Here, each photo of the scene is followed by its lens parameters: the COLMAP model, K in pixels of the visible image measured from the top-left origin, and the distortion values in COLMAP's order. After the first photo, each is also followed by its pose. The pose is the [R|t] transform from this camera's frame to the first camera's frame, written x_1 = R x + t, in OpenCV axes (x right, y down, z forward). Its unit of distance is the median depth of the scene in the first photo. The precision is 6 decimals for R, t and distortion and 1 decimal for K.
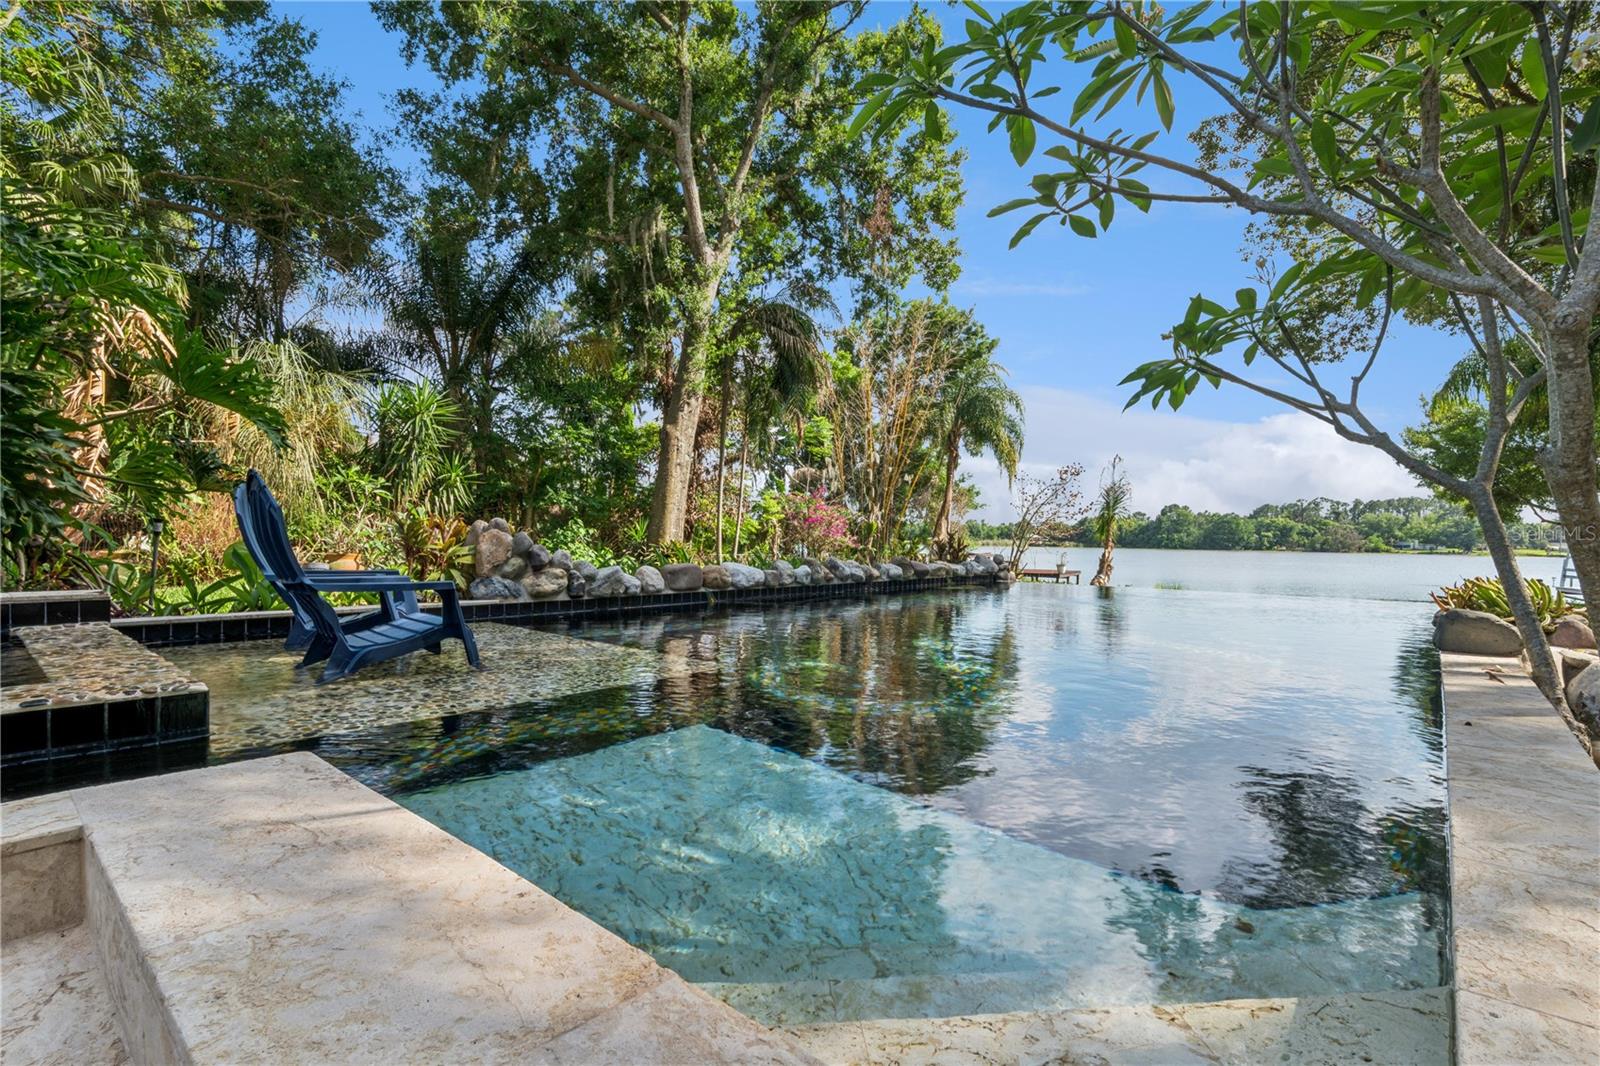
lens RADIAL K [[809.8, 0, 805.1], [0, 809.8, 561.8], [0, 0, 1]] dist [0.000221, -0.000037]
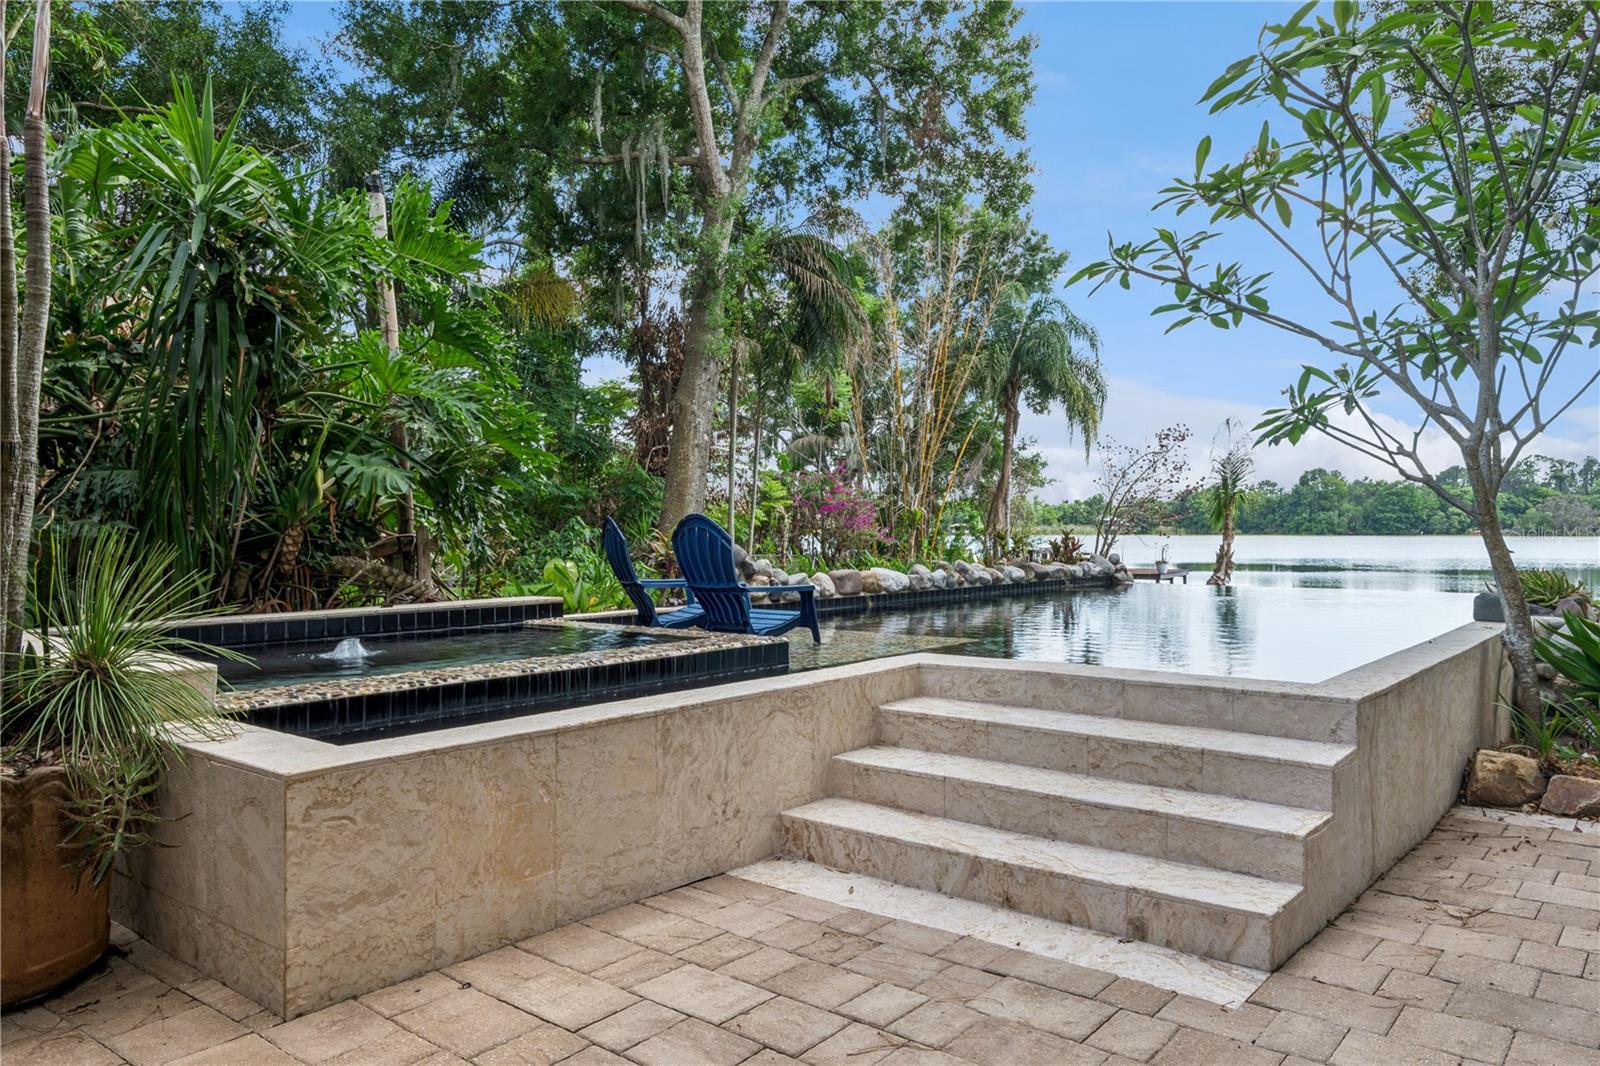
lens RADIAL K [[1213.1, 0, 800.0], [0, 1213.1, 533.0], [0, 0, 1]] dist [0.051674, -0.002774]
pose [[0.999528, -0.017840, 0.024999, -0.064771], [0.018445, 0.999537, -0.024191, -0.002362], [-0.024556, 0.024640, 0.999395, -0.158460]]
